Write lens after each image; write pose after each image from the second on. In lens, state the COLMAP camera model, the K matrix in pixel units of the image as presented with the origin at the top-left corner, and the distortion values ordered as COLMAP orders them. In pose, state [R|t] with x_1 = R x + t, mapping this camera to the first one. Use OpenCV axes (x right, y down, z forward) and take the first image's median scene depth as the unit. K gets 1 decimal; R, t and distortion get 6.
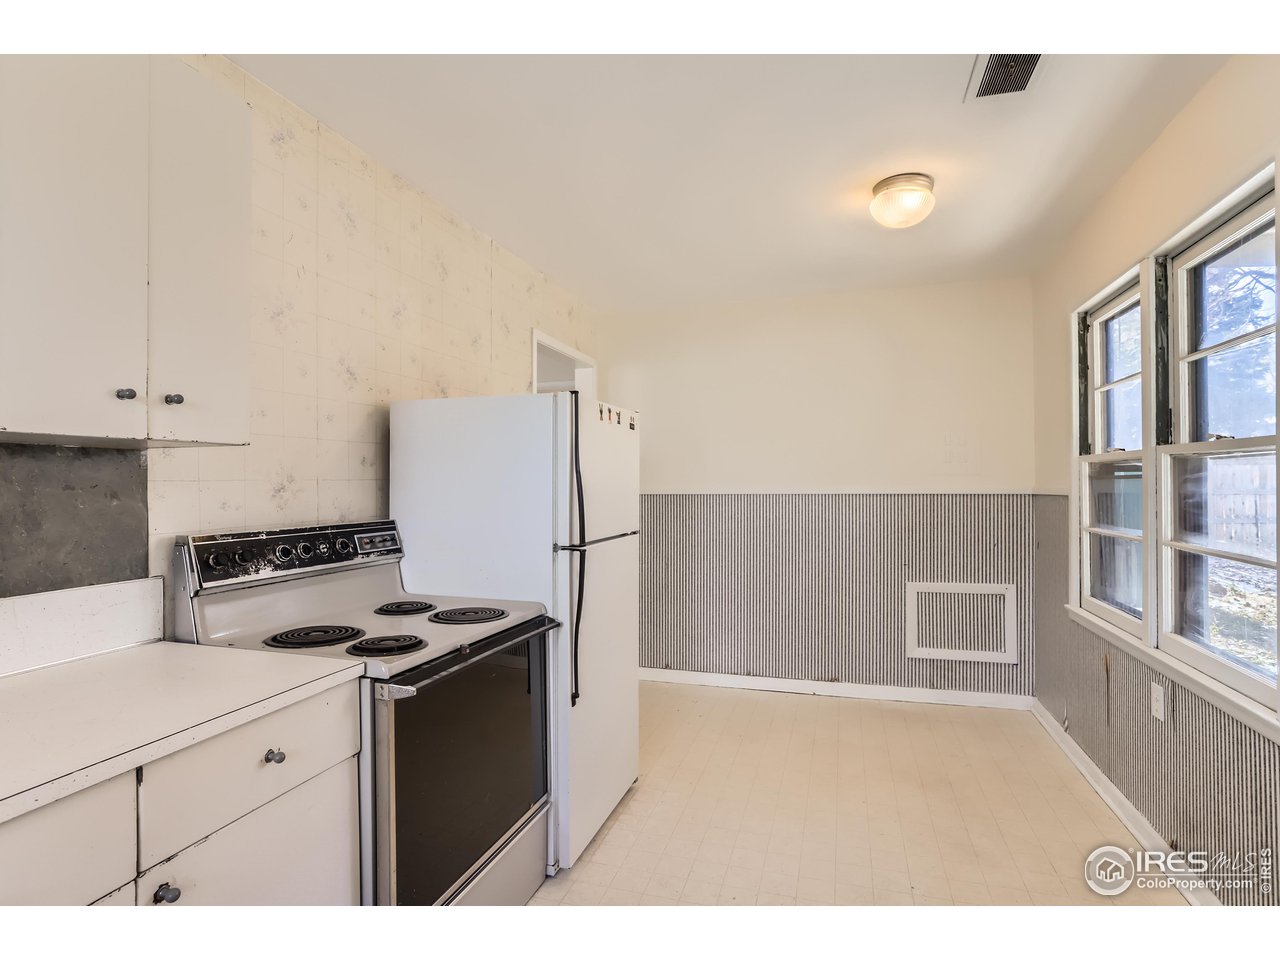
lens RADIAL K [[613.4, 0, 640.6], [0, 613.4, 474.5], [0, 0, 1]] dist [-0.027284, 0.008052]
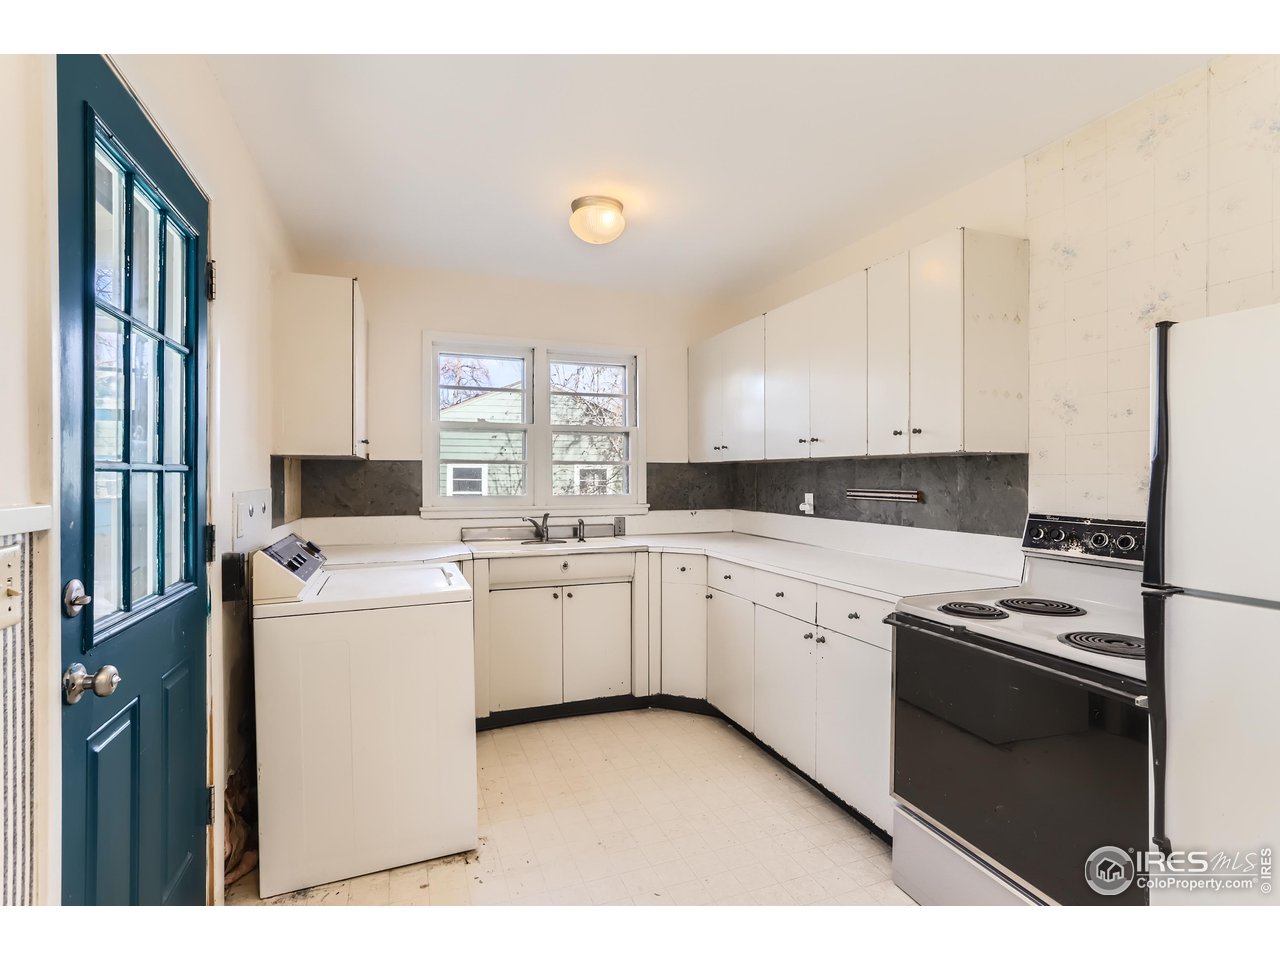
lens RADIAL K [[613.4, 0, 628.6], [0, 613.4, 477.5], [0, 0, 1]] dist [-0.027284, 0.008052]
pose [[-0.767036, 0.003452, -0.641595, 0.814529], [0.006809, 0.999973, -0.002760, 0.013829], [0.641568, -0.006486, -0.767038, 1.367102]]
